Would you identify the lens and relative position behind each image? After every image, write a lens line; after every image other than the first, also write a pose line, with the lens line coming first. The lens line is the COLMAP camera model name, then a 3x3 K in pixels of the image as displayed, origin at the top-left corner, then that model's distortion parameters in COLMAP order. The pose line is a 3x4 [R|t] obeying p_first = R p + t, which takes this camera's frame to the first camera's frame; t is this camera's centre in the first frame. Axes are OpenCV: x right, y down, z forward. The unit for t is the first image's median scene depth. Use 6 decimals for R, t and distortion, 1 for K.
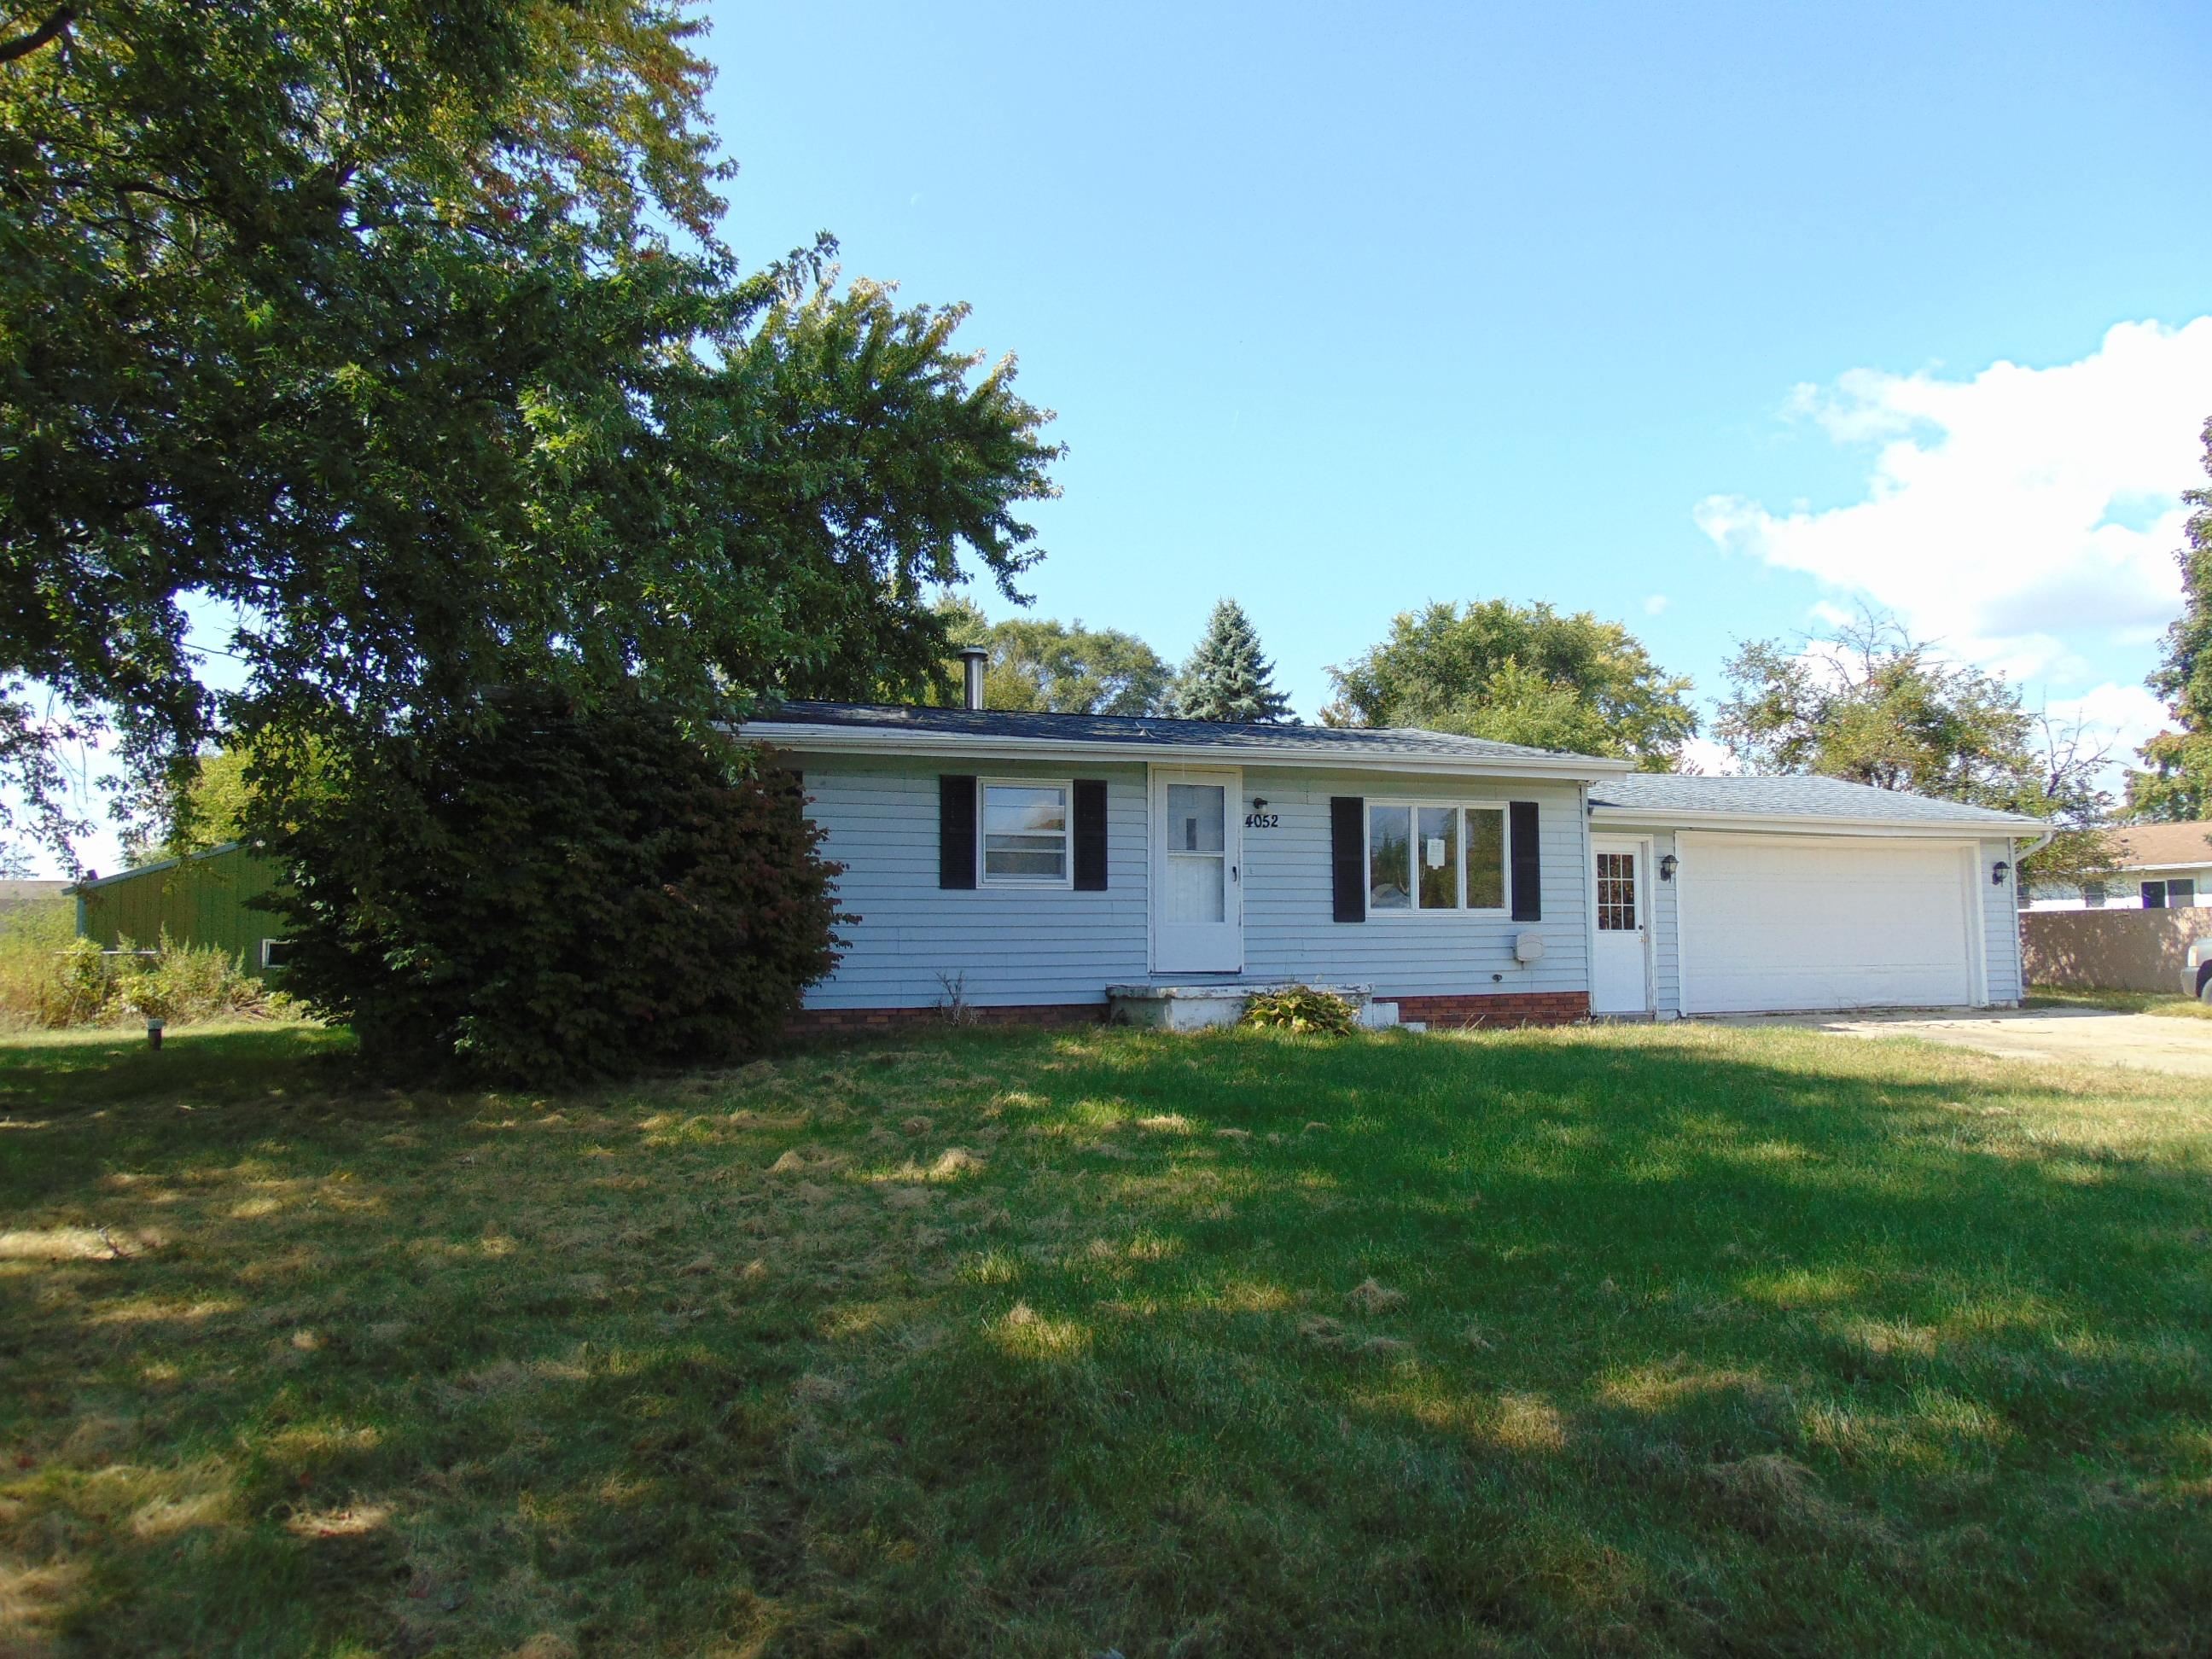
lens RADIAL K [[1683.9, 0, 1098.7], [0, 1683.9, 821.5], [0, 0, 1]] dist [-0.078930, 0.002092]
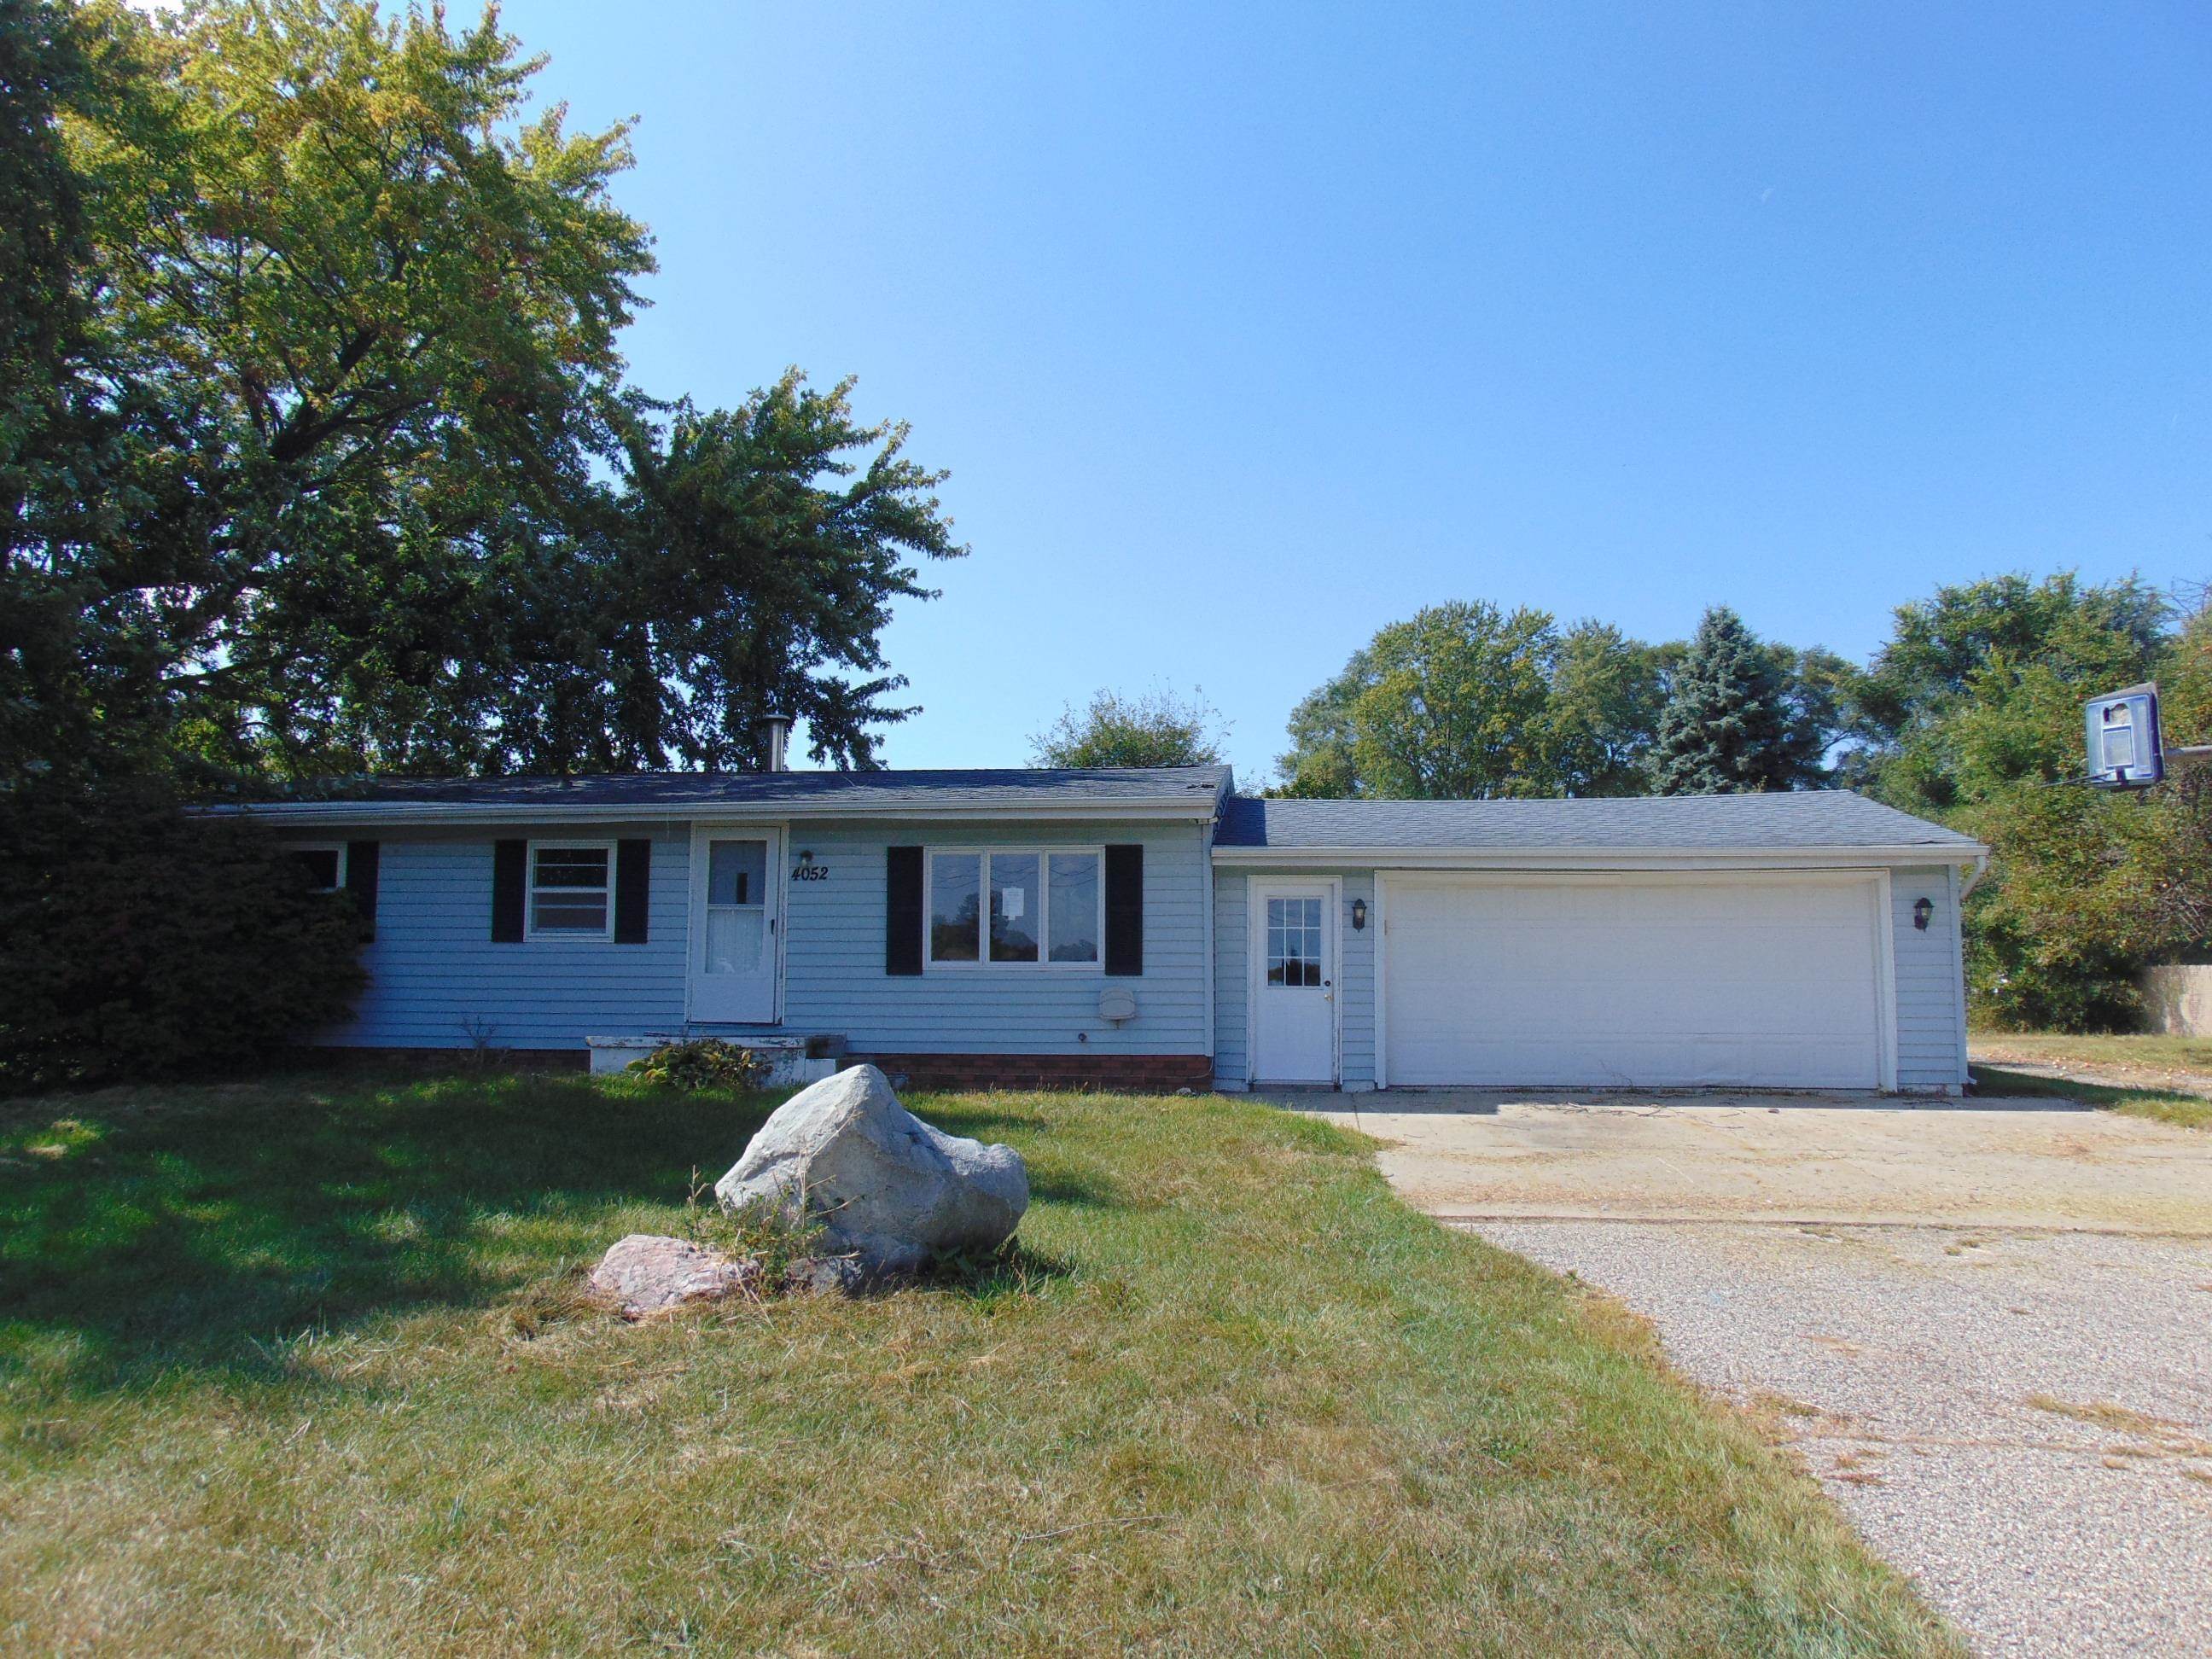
lens RADIAL K [[1683.9, 0, 1098.9], [0, 1683.9, 828.2], [0, 0, 1]] dist [-0.078930, 0.002092]
pose [[0.875732, -0.034249, -0.481582, 0.701995], [0.025030, 0.999360, -0.025557, 0.002362], [0.482149, 0.010327, 0.876029, 0.194962]]
